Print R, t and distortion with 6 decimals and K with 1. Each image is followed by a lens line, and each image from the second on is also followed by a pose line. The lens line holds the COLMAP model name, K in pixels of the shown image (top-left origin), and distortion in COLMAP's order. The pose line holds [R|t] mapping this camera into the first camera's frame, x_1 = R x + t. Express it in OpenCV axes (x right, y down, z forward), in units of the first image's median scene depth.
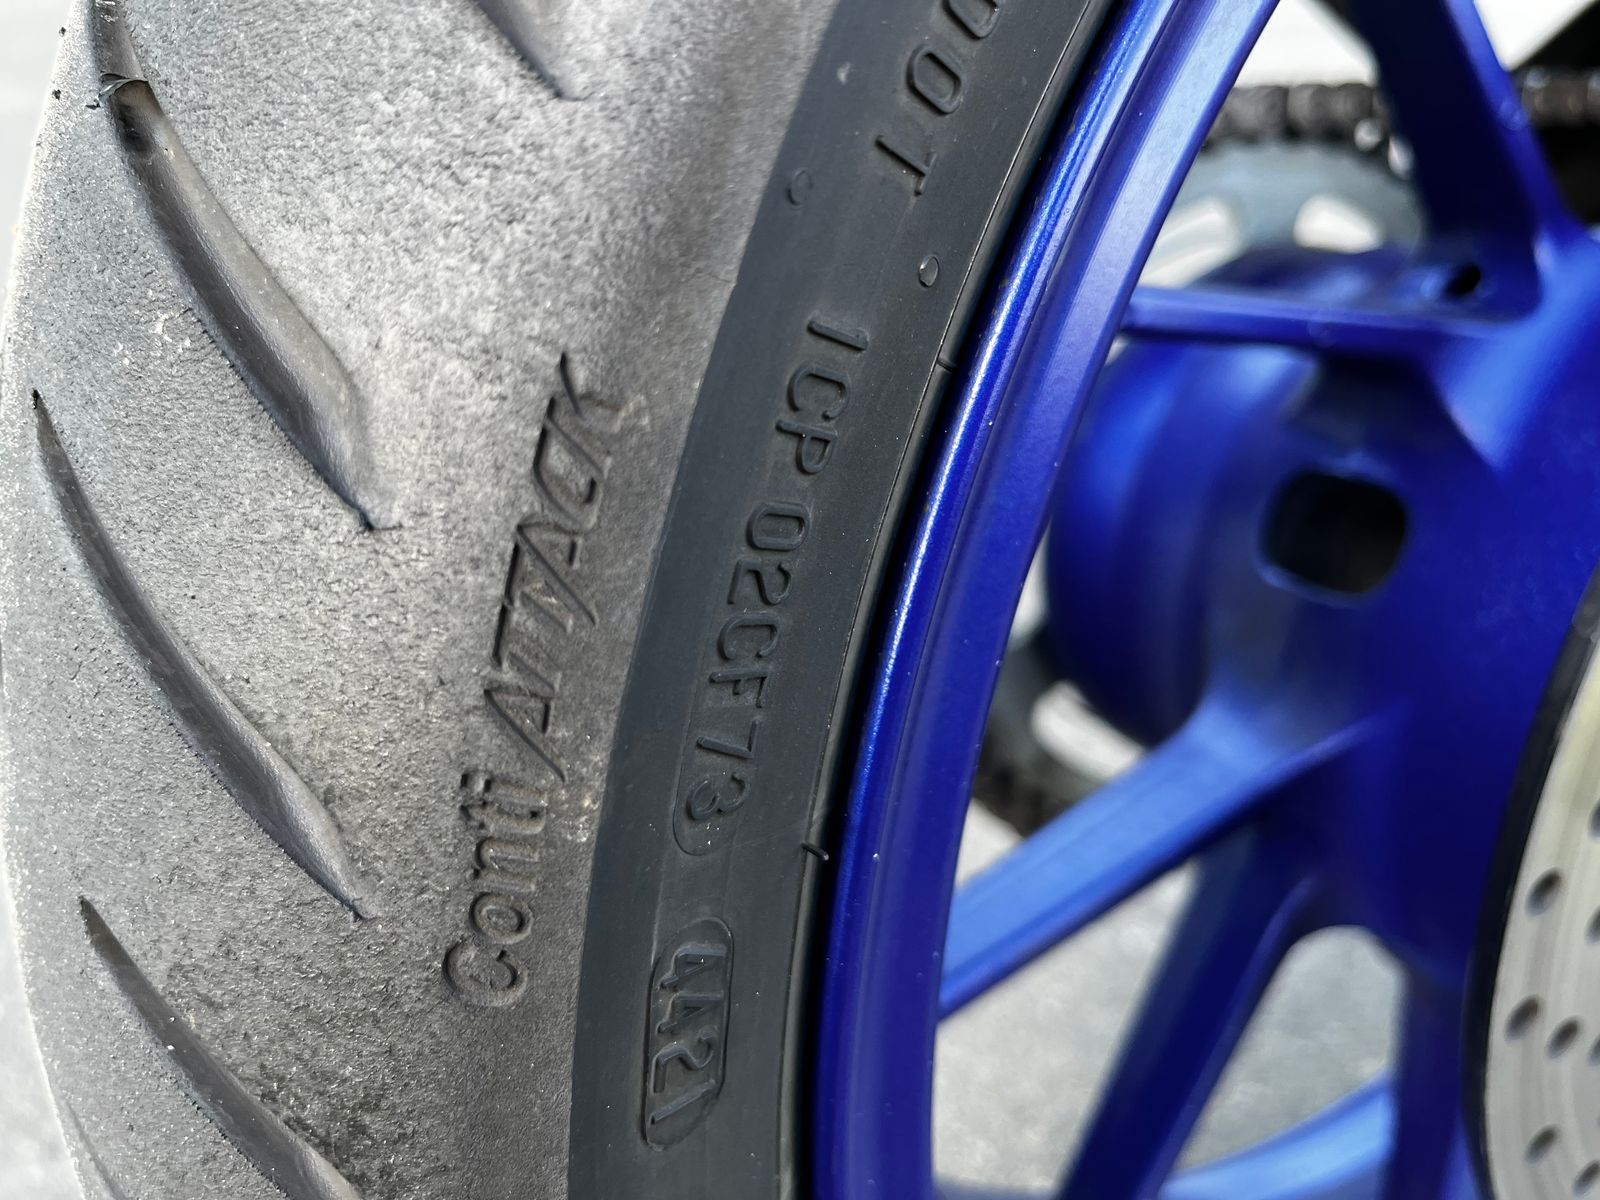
lens RADIAL K [[1237.9, 0, 800.0], [0, 1237.9, 600.0], [0, 0, 1]] dist [0.001201, -0.010057]
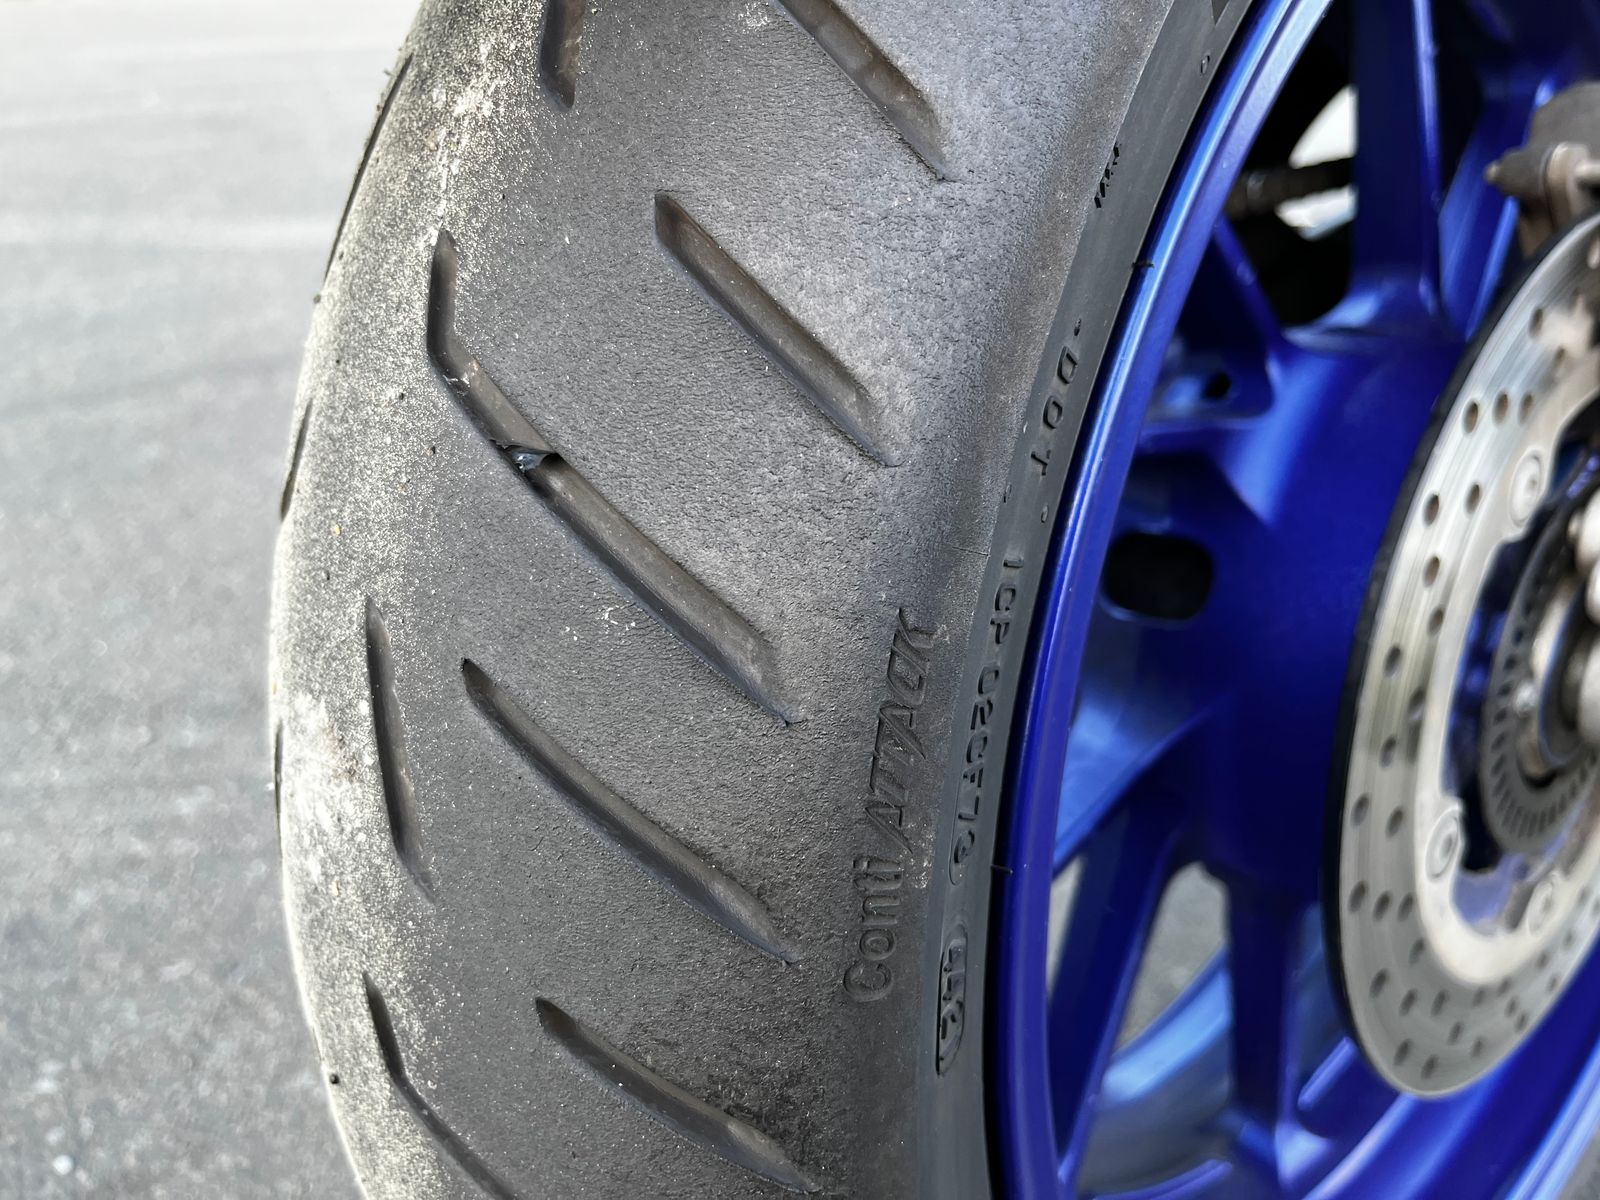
lens RADIAL K [[1237.9, 0, 800.0], [0, 1237.9, 600.0], [0, 0, 1]] dist [0.001201, -0.010057]
pose [[0.964156, -0.143046, 0.223474, -0.653089], [0.147236, 0.989099, -0.002110, -0.208797], [-0.220737, 0.034937, 0.974708, -0.601308]]
